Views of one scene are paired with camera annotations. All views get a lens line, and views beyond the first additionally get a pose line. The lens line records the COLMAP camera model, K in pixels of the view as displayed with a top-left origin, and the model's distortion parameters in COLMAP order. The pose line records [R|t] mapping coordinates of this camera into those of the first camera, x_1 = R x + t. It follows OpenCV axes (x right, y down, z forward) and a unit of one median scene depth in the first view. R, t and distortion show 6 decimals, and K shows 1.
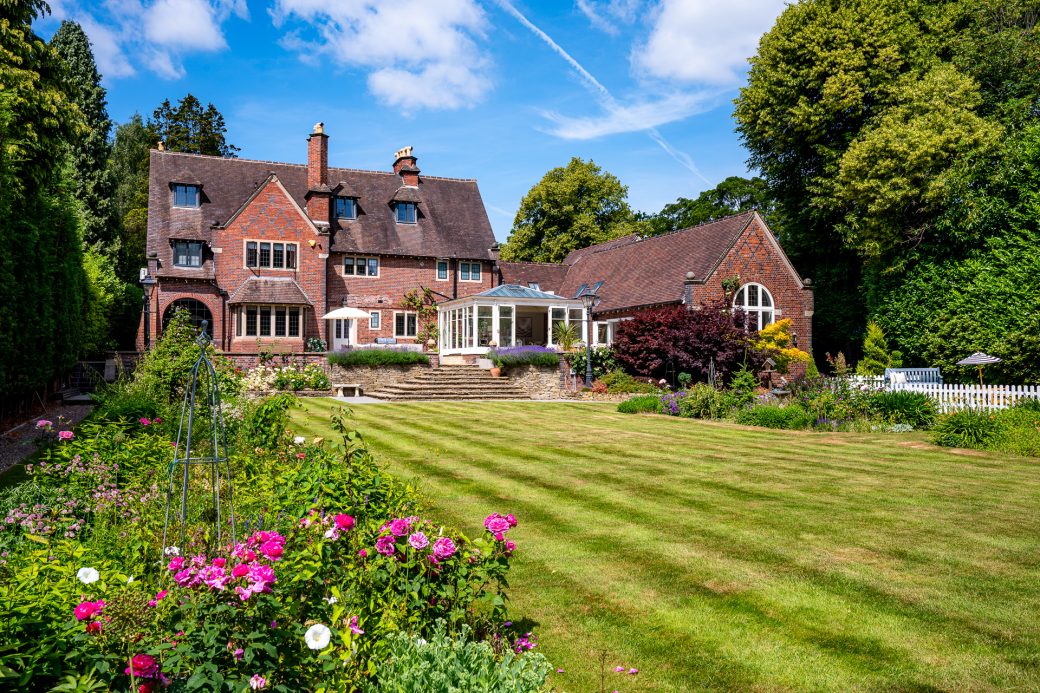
lens RADIAL K [[831.7, 0, 507.7], [0, 831.7, 299.2], [0, 0, 1]] dist [-0.018313, 0.018948]
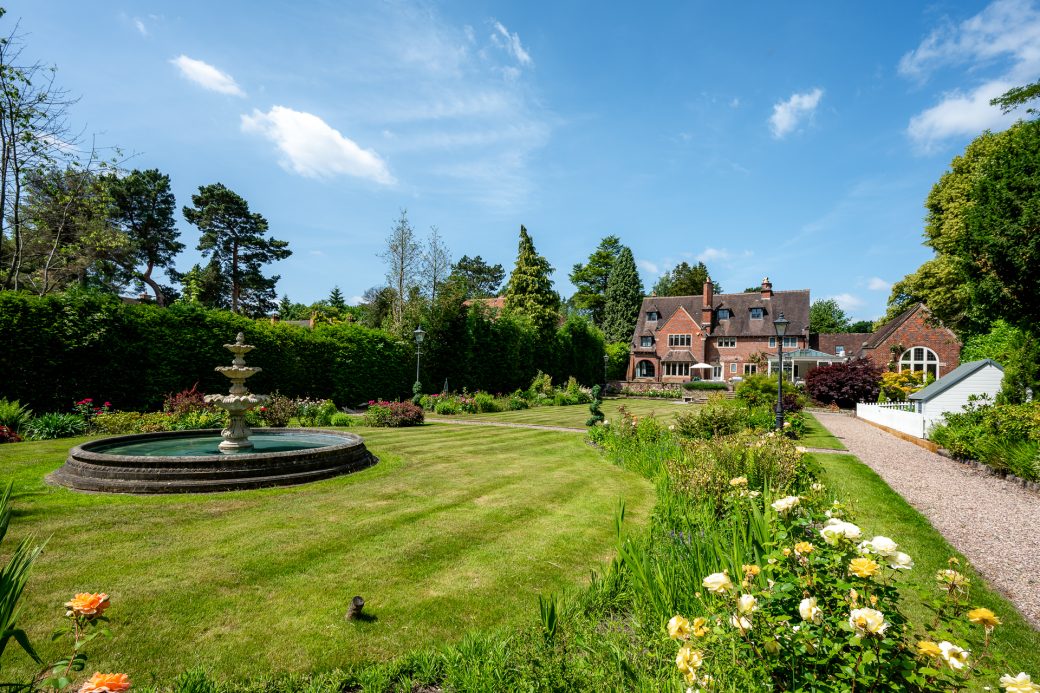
lens RADIAL K [[507.3, 0, 508.7], [0, 507.3, 366.1], [0, 0, 1]] dist [-0.004438, -0.000715]
pose [[0.610823, -0.002624, -0.791763, 0.544501], [0.030823, 0.999315, 0.020467, -0.024808], [0.791167, -0.036906, 0.610486, -0.241220]]
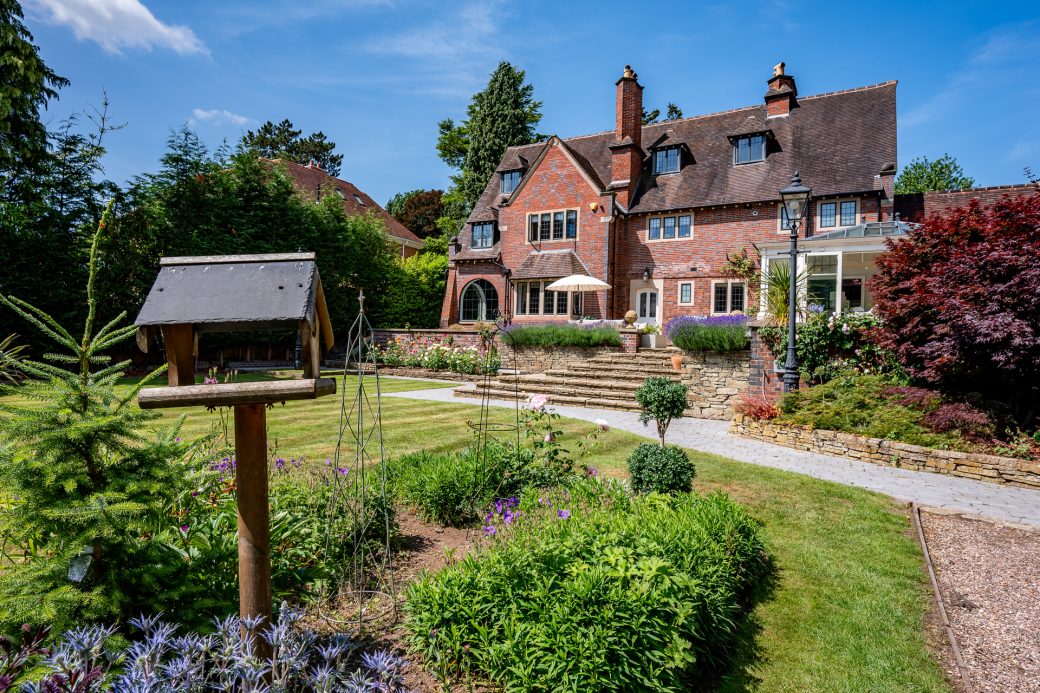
lens RADIAL K [[599.3, 0, 482.0], [0, 599.3, 330.2], [0, 0, 1]] dist [-0.005937, -0.000794]
pose [[0.556671, -0.003053, -0.830727, 0.219888], [0.035854, 0.999150, 0.020354, 0.045092], [0.829959, -0.041115, 0.556307, 0.567611]]
